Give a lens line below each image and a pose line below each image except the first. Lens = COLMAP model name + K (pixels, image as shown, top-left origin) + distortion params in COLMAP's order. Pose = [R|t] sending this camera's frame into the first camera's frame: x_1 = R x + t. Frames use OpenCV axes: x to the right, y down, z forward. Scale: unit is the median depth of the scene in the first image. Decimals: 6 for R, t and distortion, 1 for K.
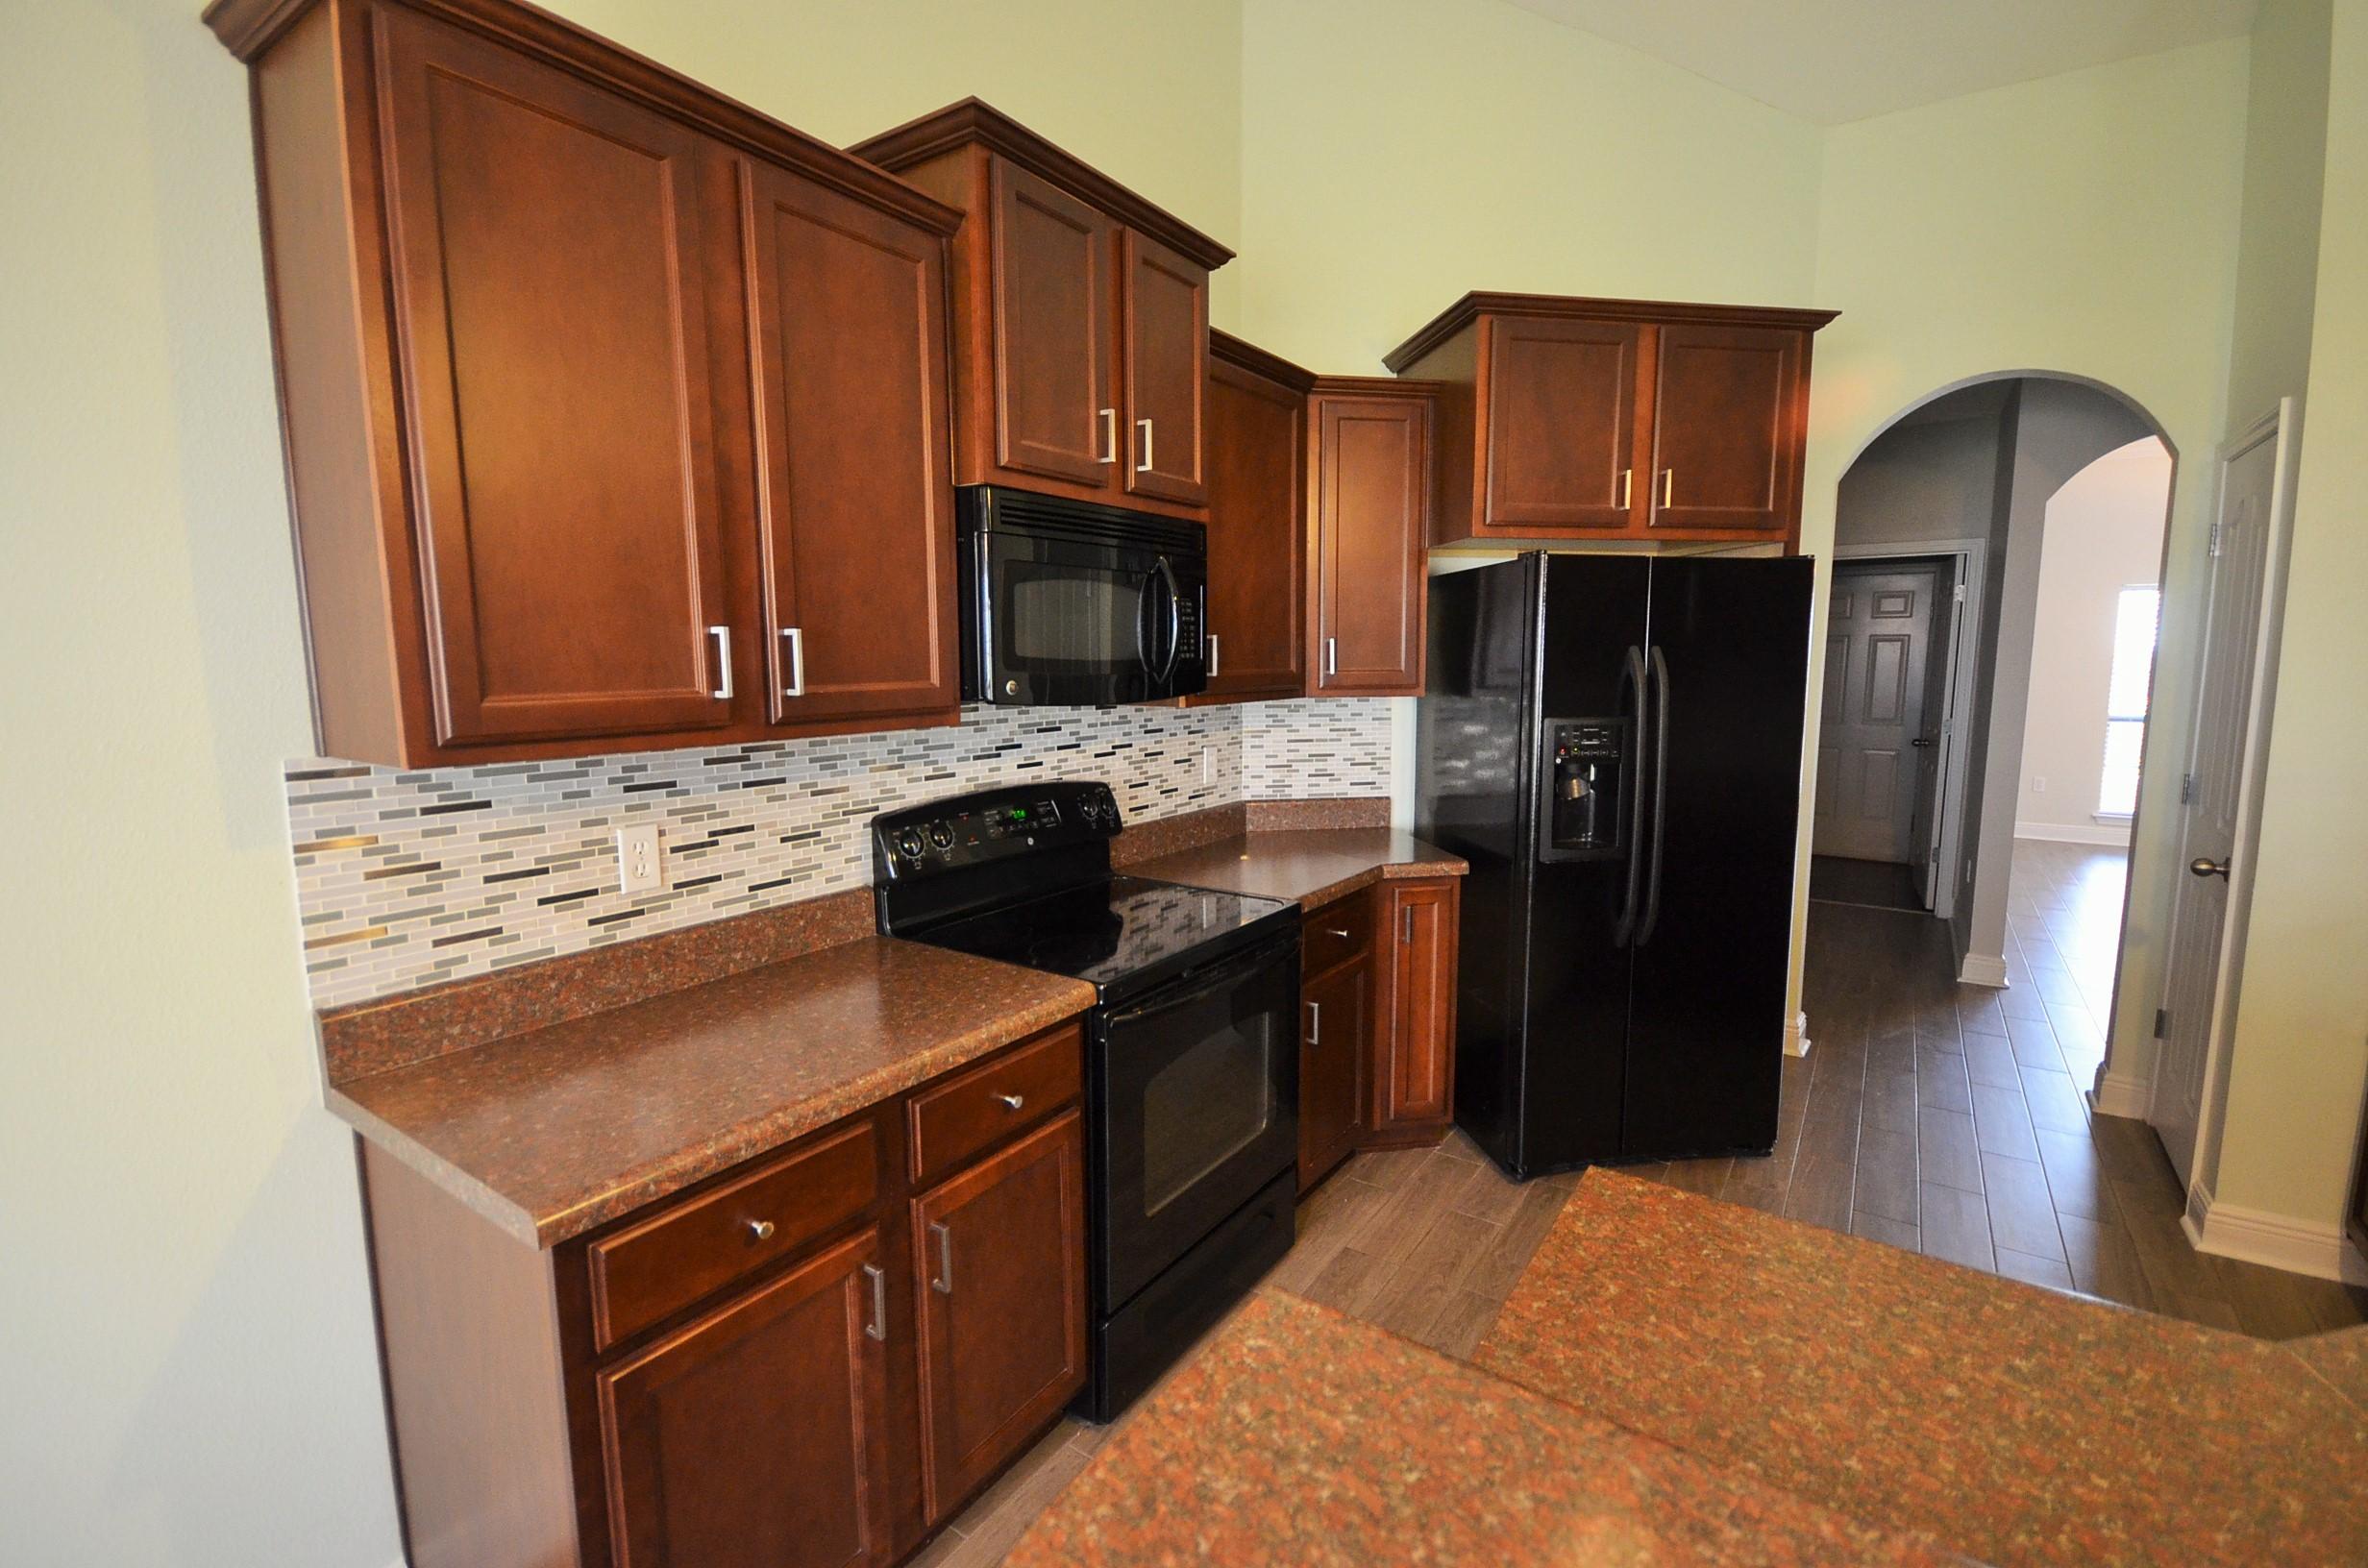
lens RADIAL K [[1044.4, 0, 1202.7], [0, 1044.4, 782.8], [0, 0, 1]] dist [-0.000972, 0.000141]
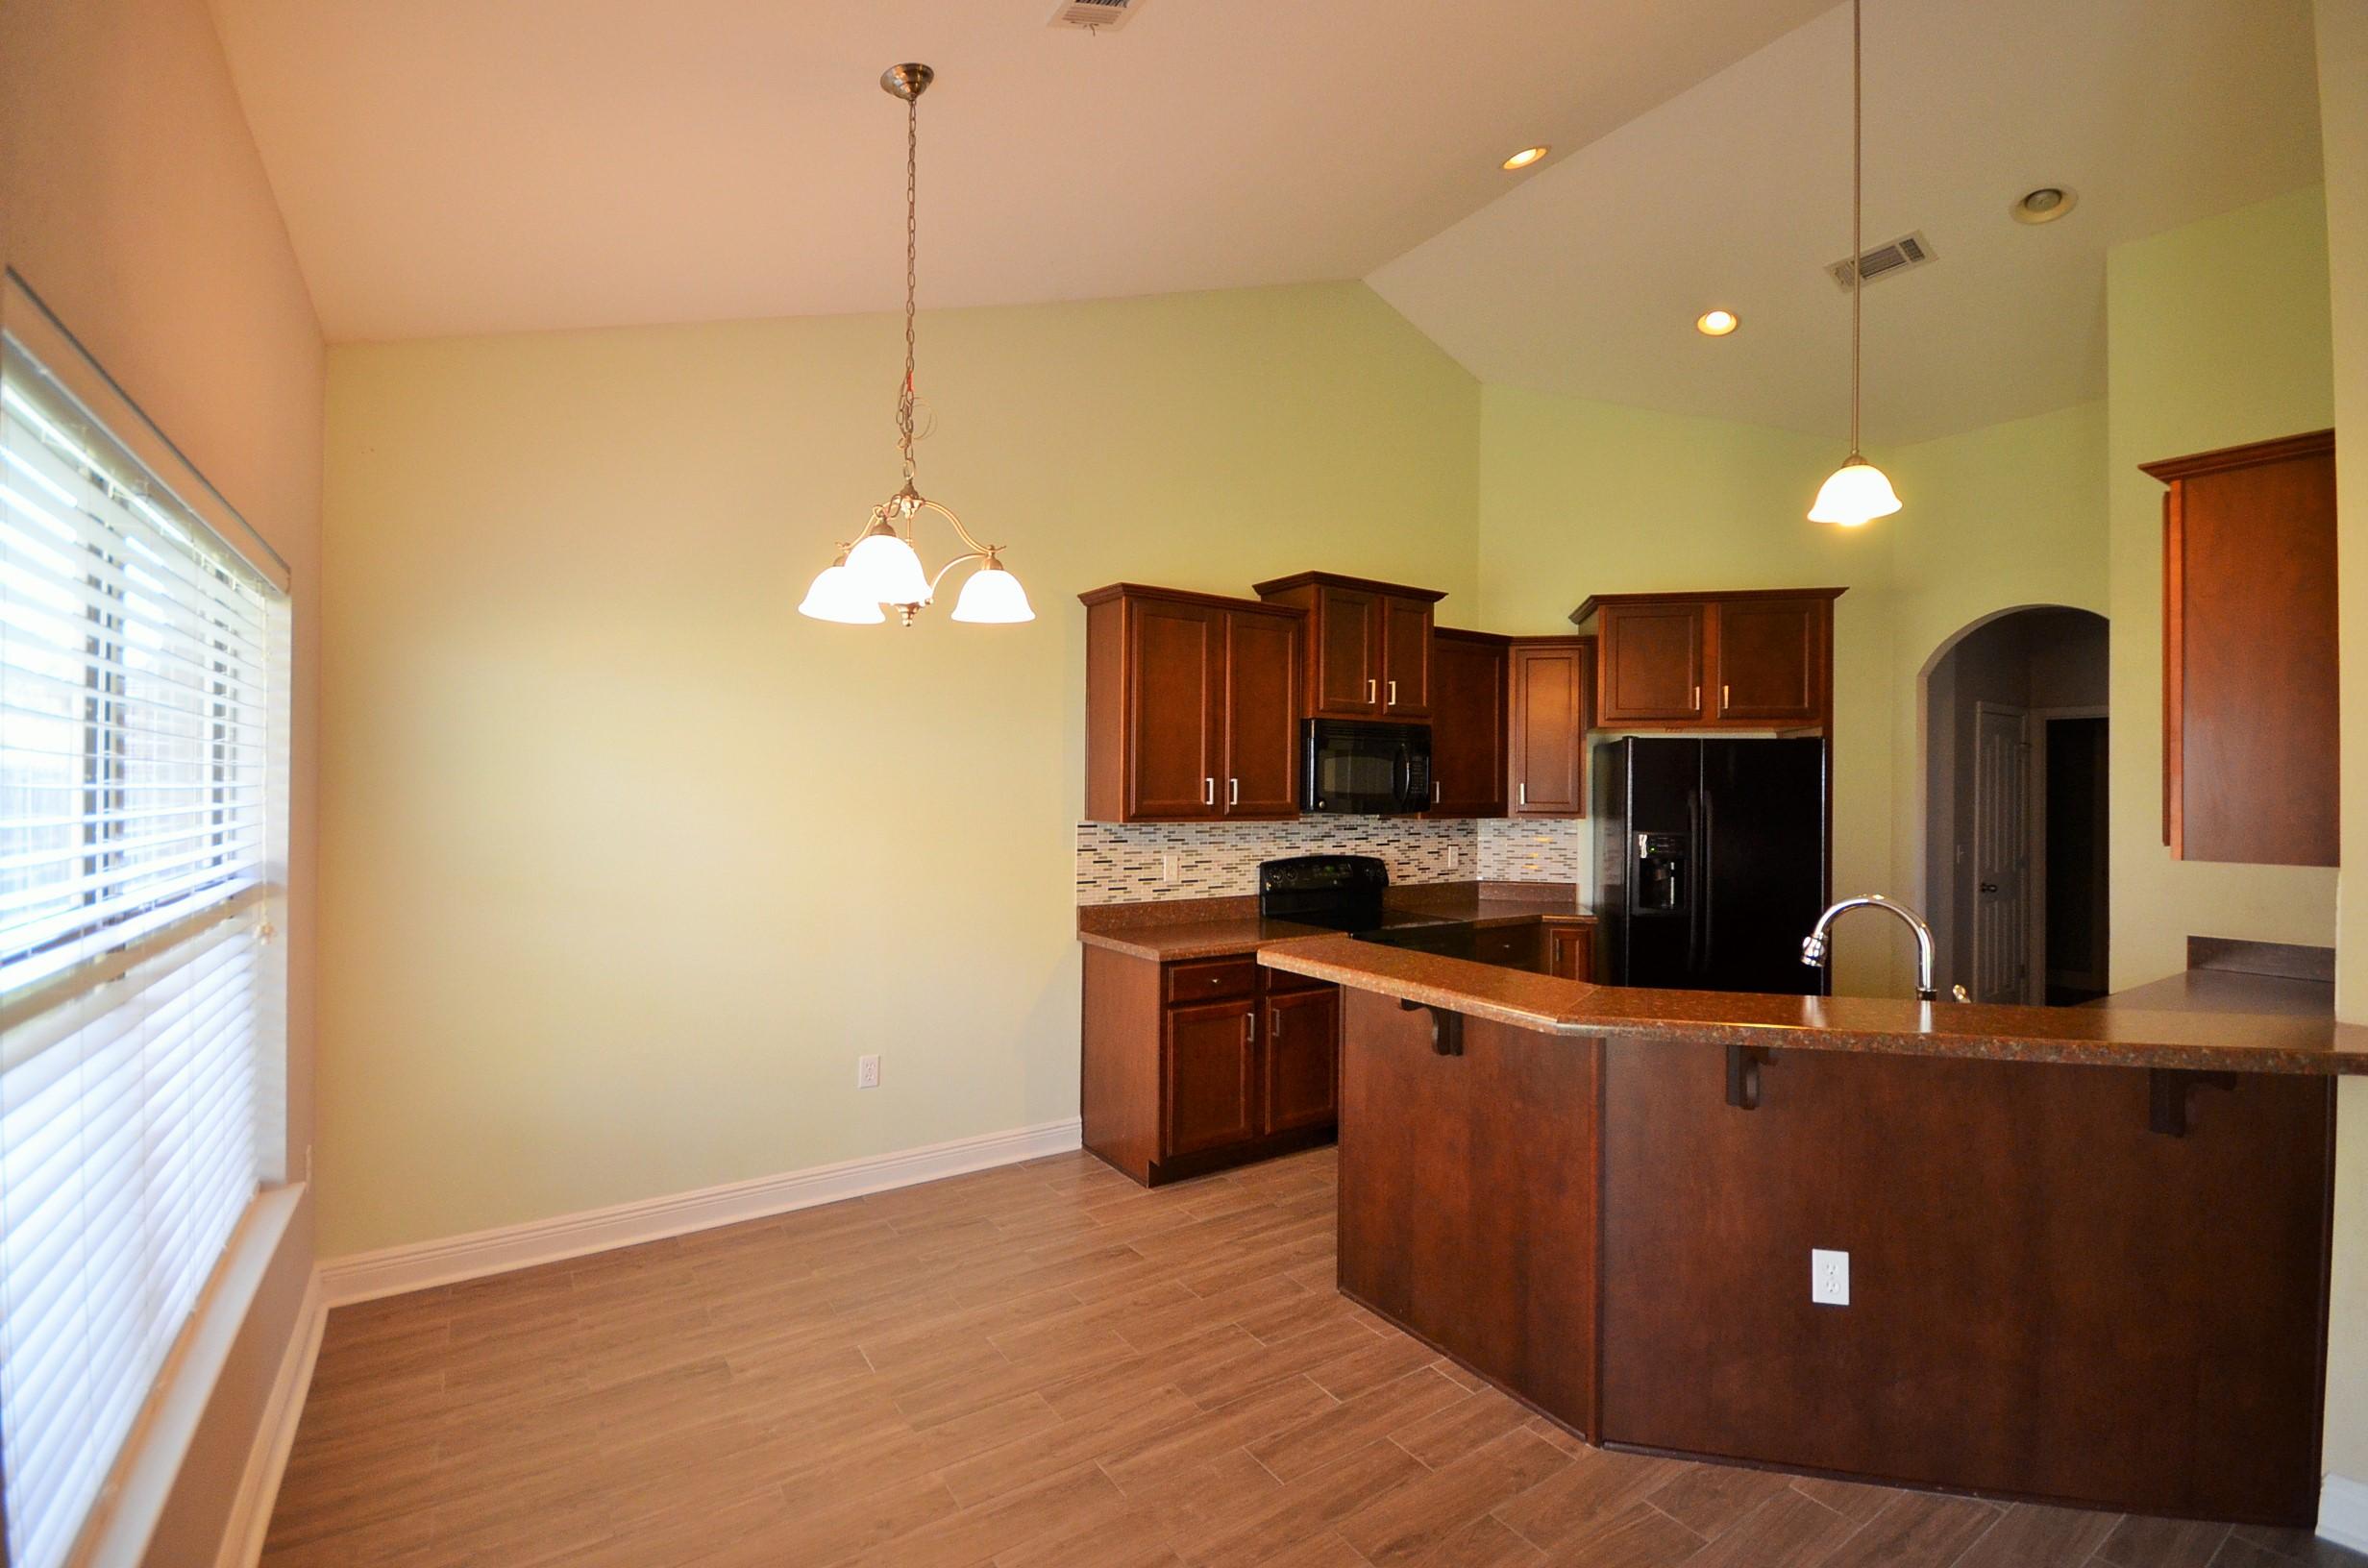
lens RADIAL K [[1044.4, 0, 1189.8], [0, 1044.4, 785.0], [0, 0, 1]] dist [-0.000972, 0.000141]
pose [[0.926478, 0.011955, -0.376159, 0.377074], [-0.059686, 0.991513, -0.115495, 0.136011], [0.371586, 0.129455, 0.919329, -1.115418]]
